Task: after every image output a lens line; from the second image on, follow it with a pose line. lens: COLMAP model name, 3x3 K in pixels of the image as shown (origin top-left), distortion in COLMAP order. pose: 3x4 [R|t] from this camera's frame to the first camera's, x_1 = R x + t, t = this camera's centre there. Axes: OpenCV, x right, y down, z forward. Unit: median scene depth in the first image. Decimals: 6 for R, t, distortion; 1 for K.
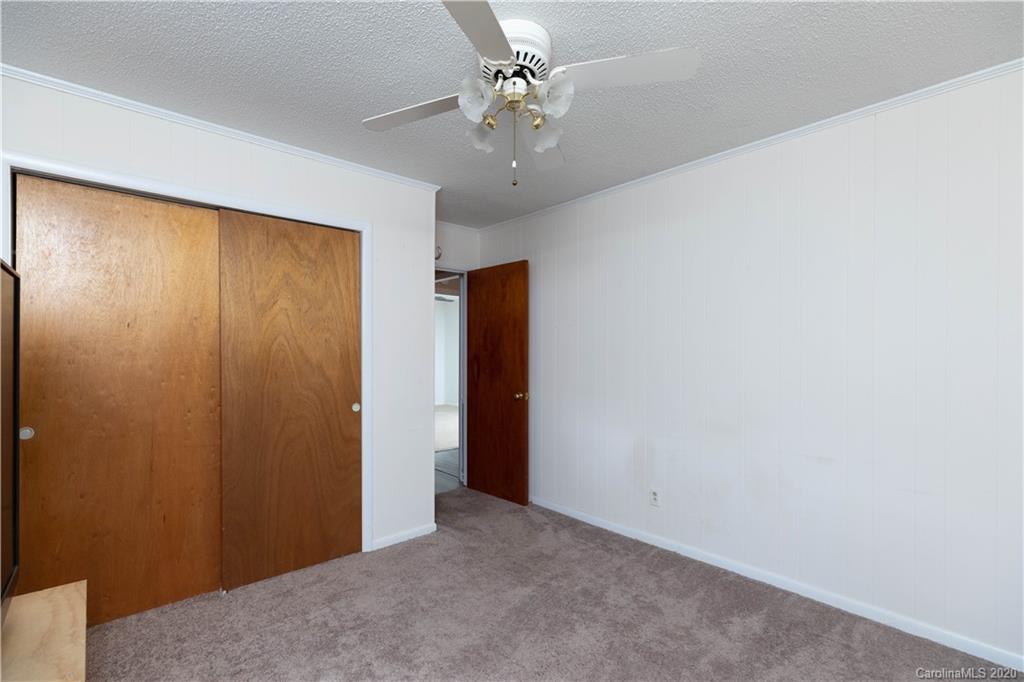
lens RADIAL K [[464.1, 0, 510.0], [0, 464.1, 351.0], [0, 0, 1]] dist [0.001833, 0.000348]
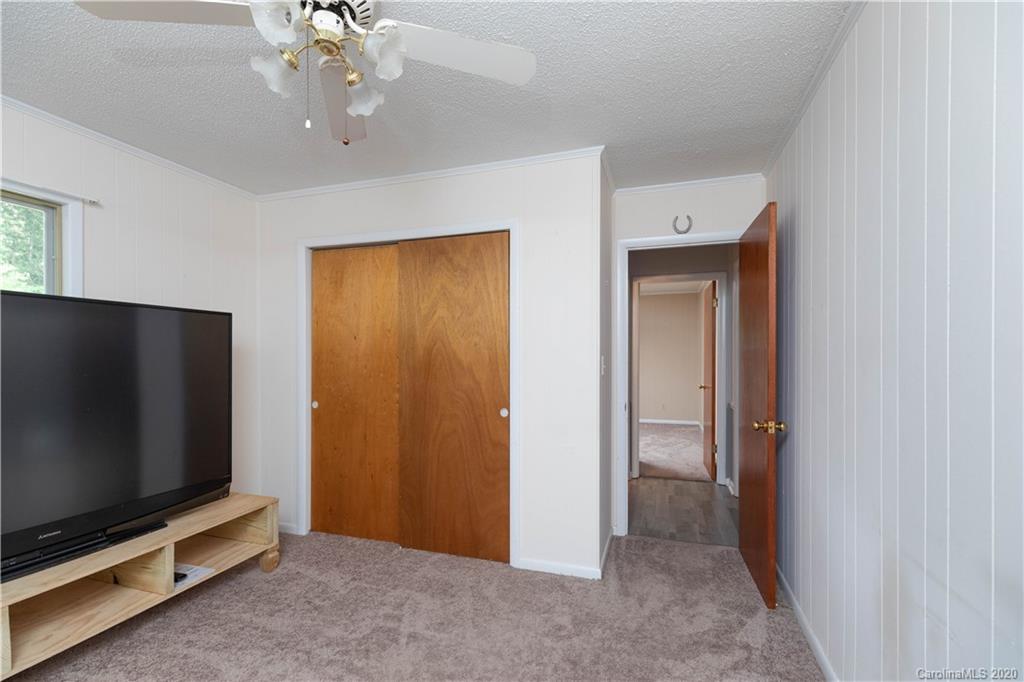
lens RADIAL K [[464.1, 0, 510.0], [0, 464.1, 351.0], [0, 0, 1]] dist [0.001833, 0.000348]
pose [[0.500822, -0.008550, -0.865508, 0.533746], [0.008433, 0.999952, -0.004998, -0.002142], [0.865509, -0.004796, 0.500870, 0.548411]]
